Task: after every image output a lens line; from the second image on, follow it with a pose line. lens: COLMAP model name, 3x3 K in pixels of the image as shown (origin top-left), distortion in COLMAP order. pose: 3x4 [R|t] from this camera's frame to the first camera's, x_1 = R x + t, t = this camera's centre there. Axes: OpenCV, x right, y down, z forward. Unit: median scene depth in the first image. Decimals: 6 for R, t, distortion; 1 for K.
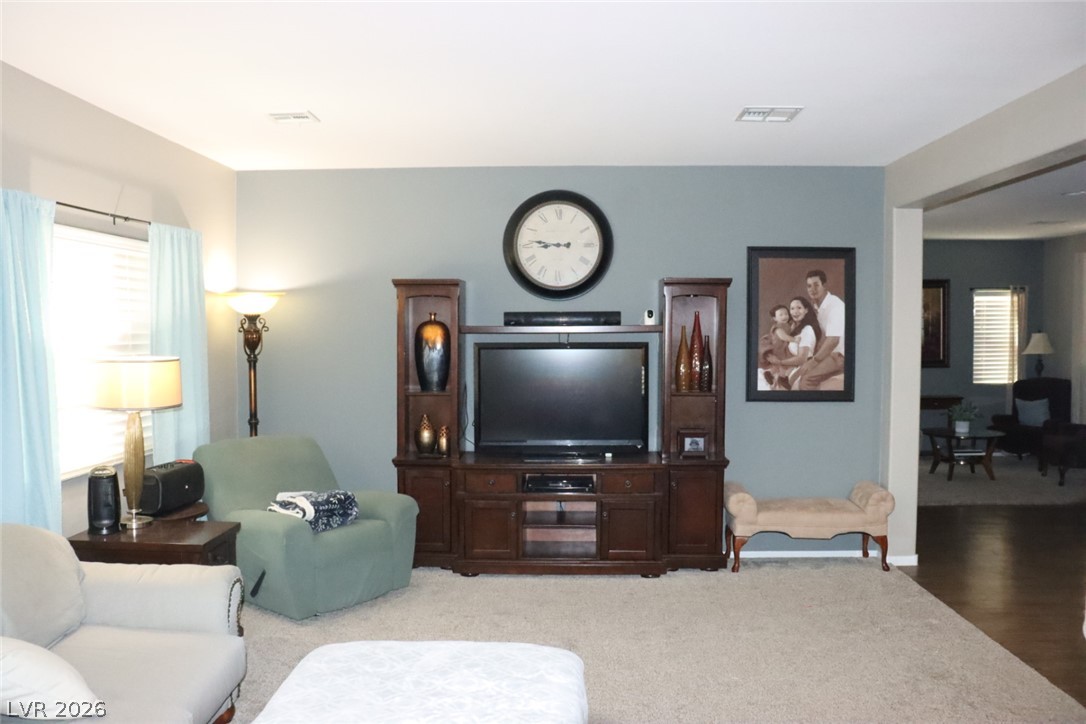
lens RADIAL K [[905.8, 0, 543.6], [0, 905.8, 356.7], [0, 0, 1]] dist [-0.153151, 0.102536]
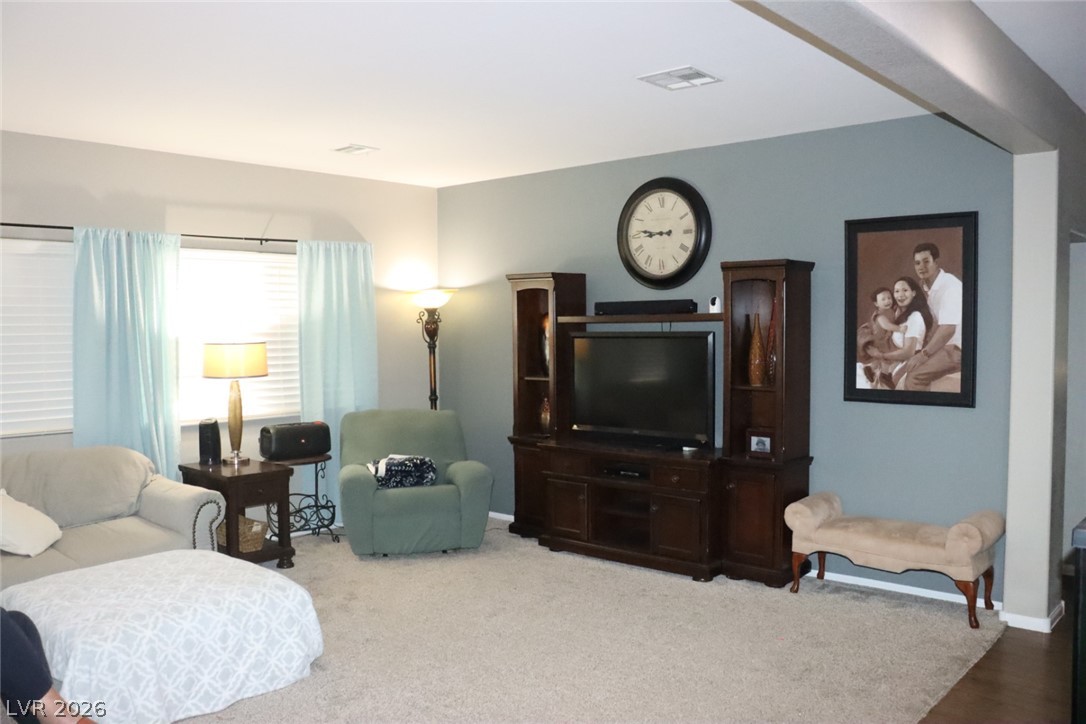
lens RADIAL K [[905.8, 0, 533.1], [0, 905.8, 354.9], [0, 0, 1]] dist [-0.153151, 0.102536]
pose [[0.763433, 0.016604, -0.645673, 0.566718], [-0.012623, 0.999862, 0.010788, 0.000479], [0.645763, -0.000086, 0.763538, 0.162002]]
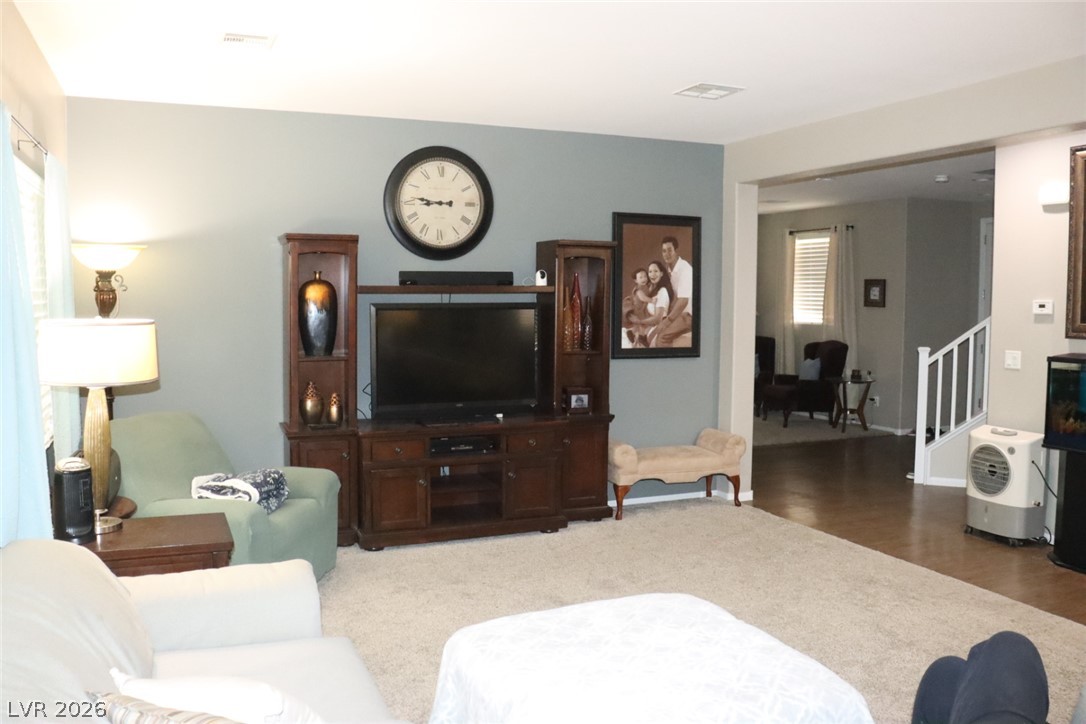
lens RADIAL K [[905.8, 0, 554.6], [0, 905.8, 351.5], [0, 0, 1]] dist [-0.153151, 0.102536]
pose [[0.900712, -0.022278, 0.433844, -0.307176], [0.008509, 0.999397, 0.033655, 0.004579], [-0.434332, -0.026622, 0.900359, 0.073082]]
